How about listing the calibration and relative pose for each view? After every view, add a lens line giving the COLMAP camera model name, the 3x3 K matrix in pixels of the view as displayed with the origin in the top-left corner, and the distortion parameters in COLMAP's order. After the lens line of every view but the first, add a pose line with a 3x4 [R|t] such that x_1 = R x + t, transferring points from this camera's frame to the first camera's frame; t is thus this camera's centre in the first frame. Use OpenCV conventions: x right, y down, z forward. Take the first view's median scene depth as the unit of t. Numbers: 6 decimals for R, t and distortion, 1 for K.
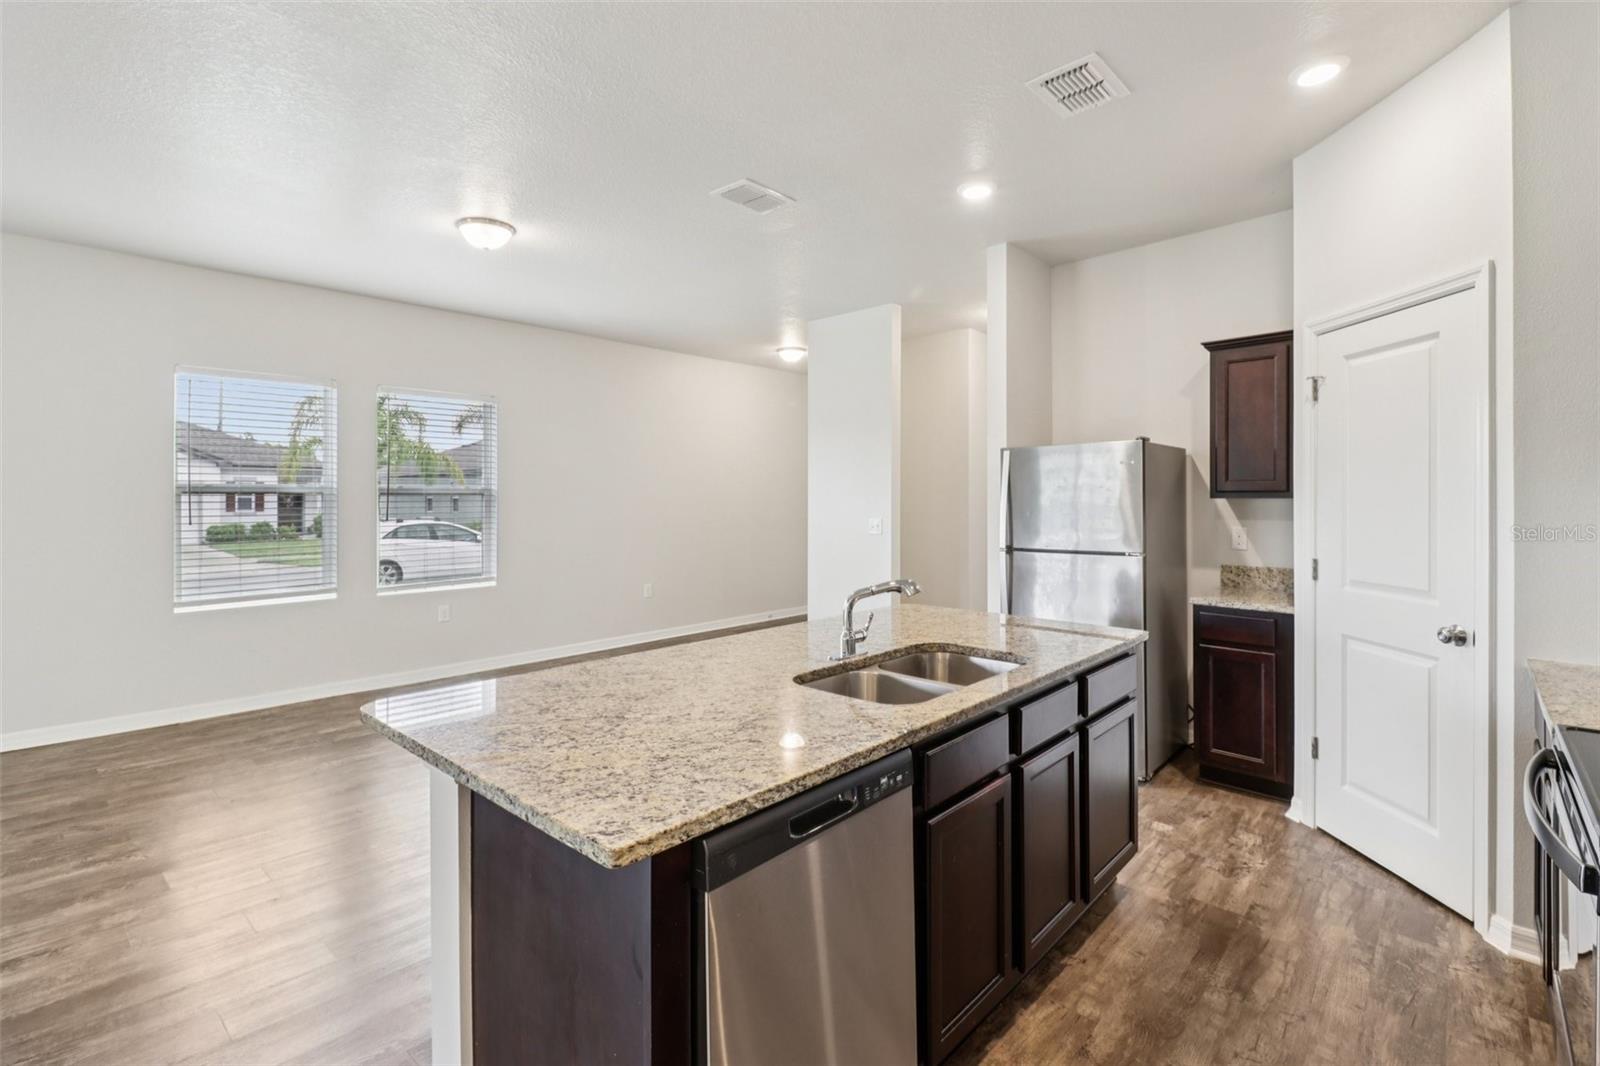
lens RADIAL K [[748.7, 0, 793.9], [0, 748.7, 503.1], [0, 0, 1]] dist [-0.009197, -0.000744]
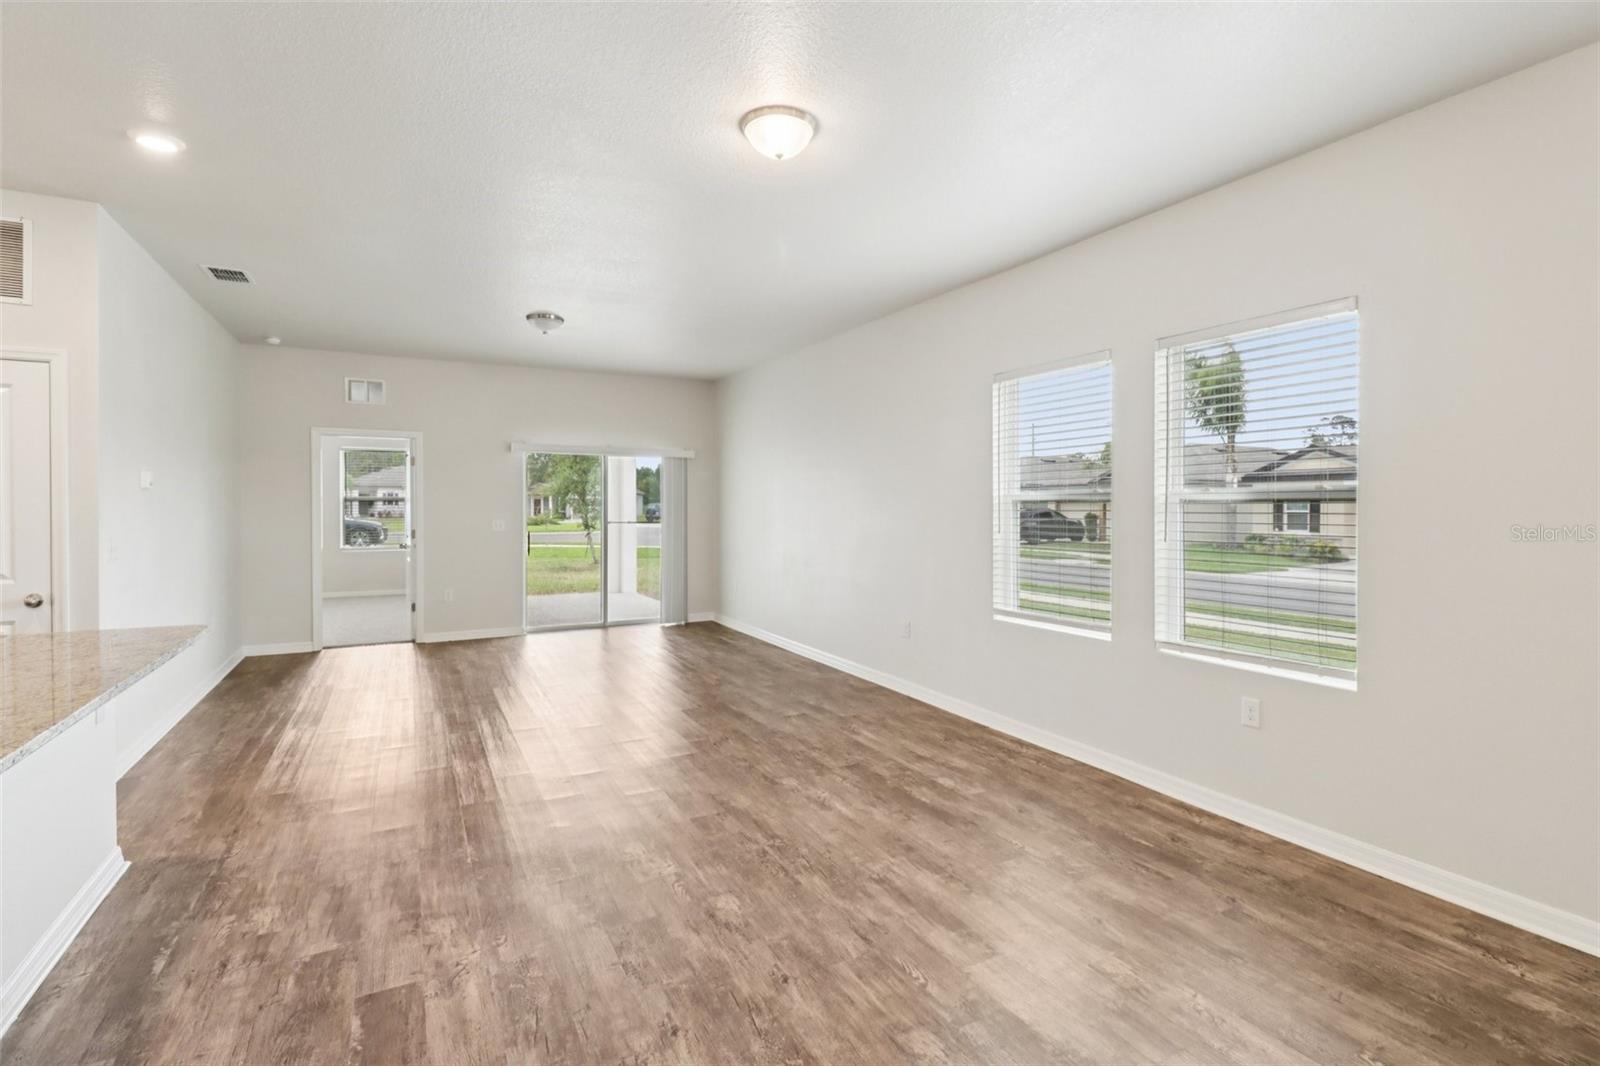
lens RADIAL K [[729.0, 0, 803.6], [0, 729.0, 506.9], [0, 0, 1]] dist [-0.019799, -0.000198]
pose [[-0.304680, 0.006215, -0.952434, 0.283004], [-0.009414, 0.999910, 0.009536, -0.019771], [0.952408, 0.011872, -0.304594, 1.434795]]
